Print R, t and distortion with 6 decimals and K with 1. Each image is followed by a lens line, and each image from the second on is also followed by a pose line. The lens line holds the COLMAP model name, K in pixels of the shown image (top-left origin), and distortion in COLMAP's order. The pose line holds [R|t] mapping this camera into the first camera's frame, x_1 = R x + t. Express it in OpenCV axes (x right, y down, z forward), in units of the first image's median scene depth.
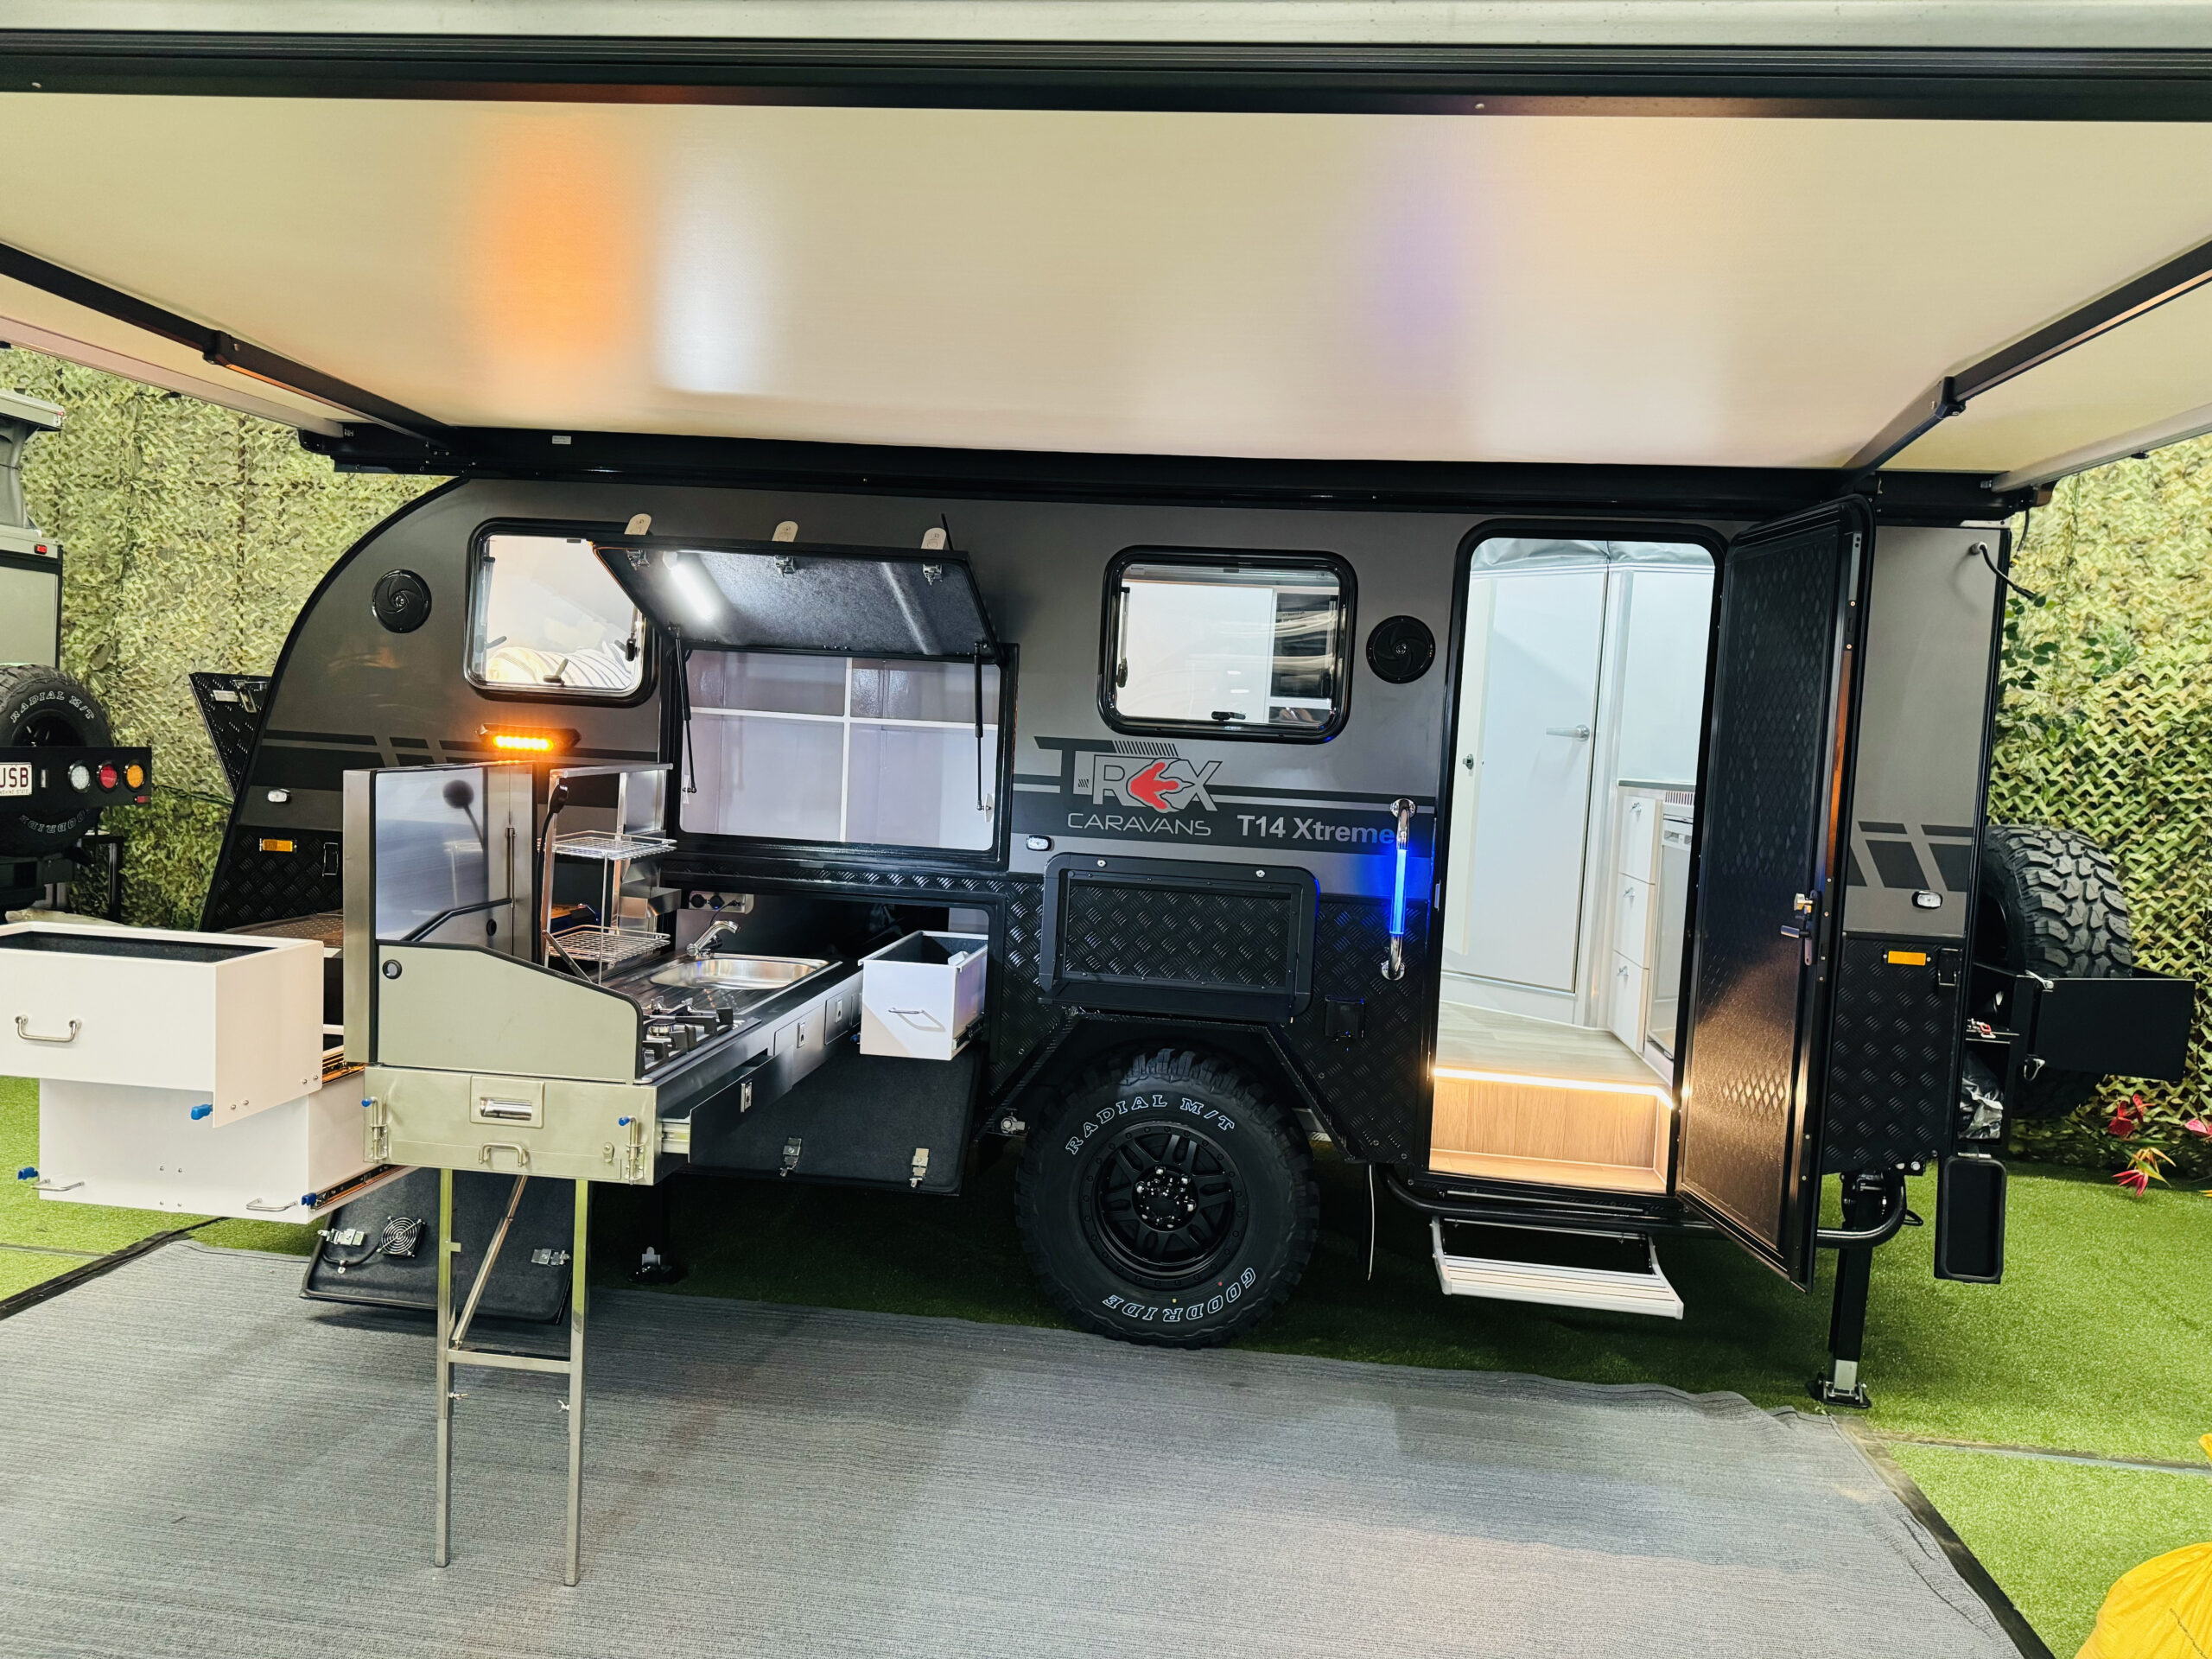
lens RADIAL K [[1586.9, 0, 1106.0], [0, 1586.9, 829.5], [0, 0, 1]] dist [0.329531, -0.407055]
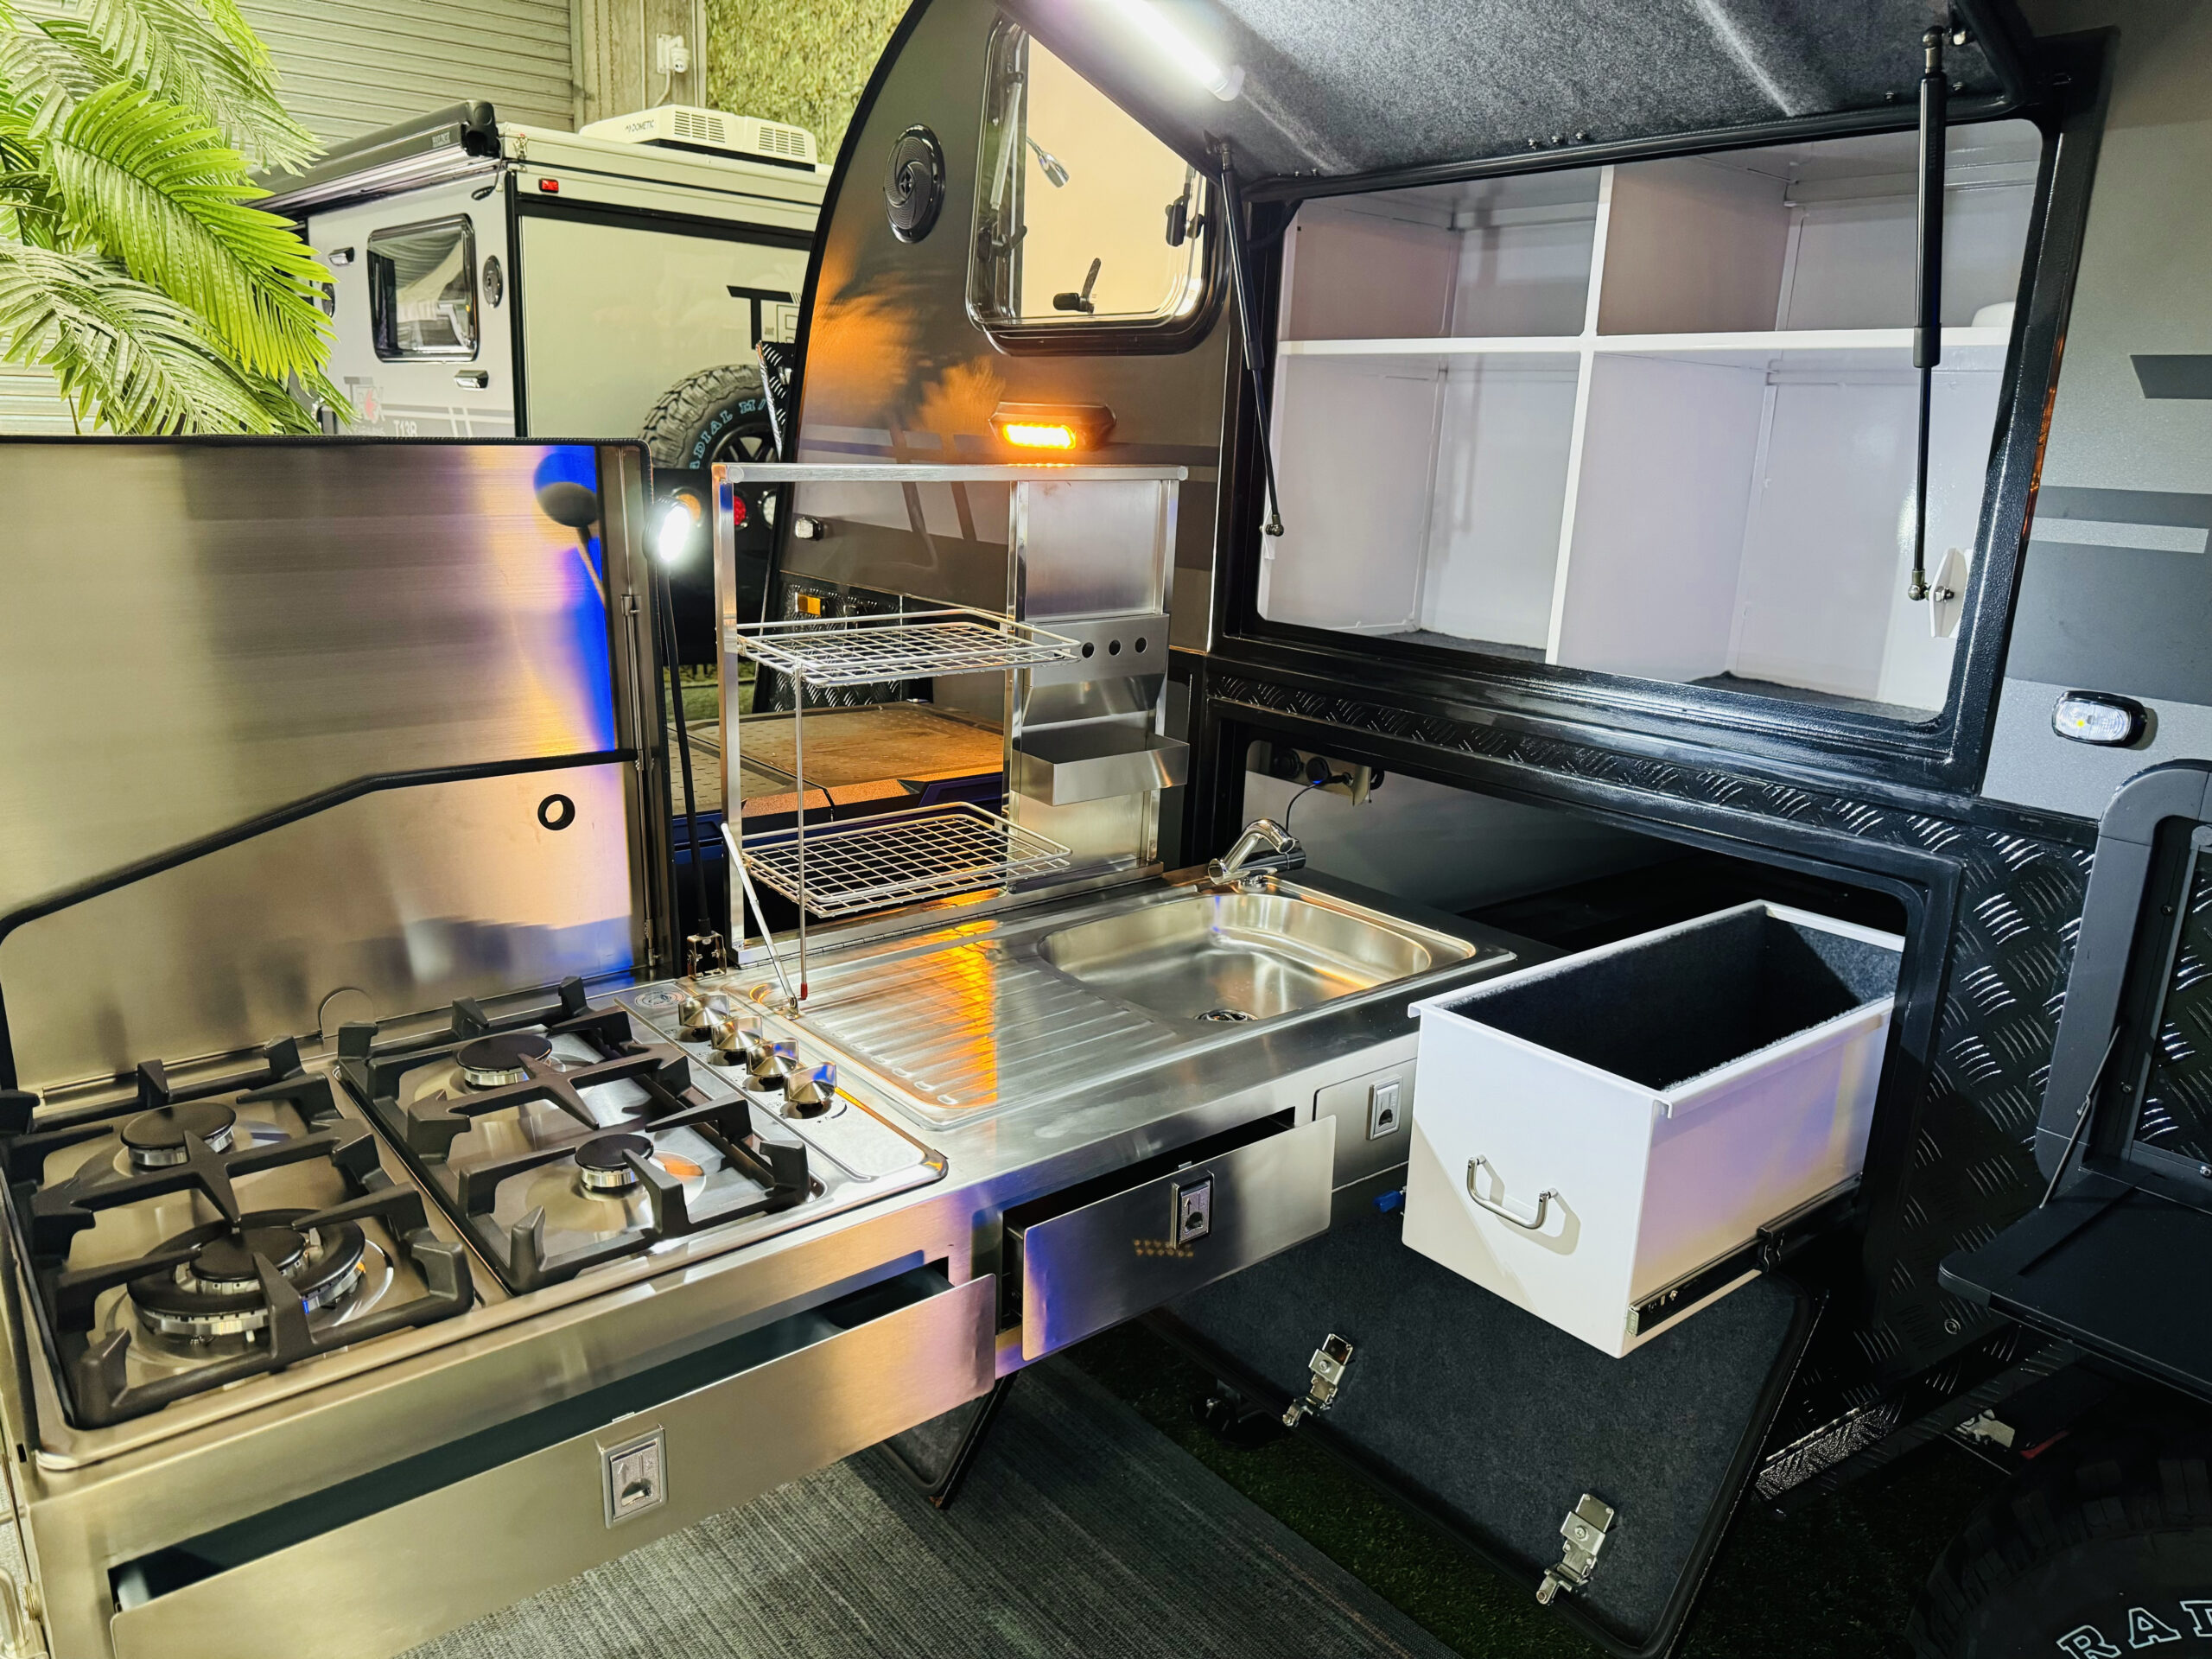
lens RADIAL K [[1606.0, 0, 1106.0], [0, 1606.0, 829.5], [0, 0, 1]] dist [0.048673, -0.055671]
pose [[0.716276, 0.145214, -0.682540, 0.037685], [-0.038010, 0.984775, 0.169627, -0.016083], [0.696781, -0.095557, 0.710891, 0.642689]]
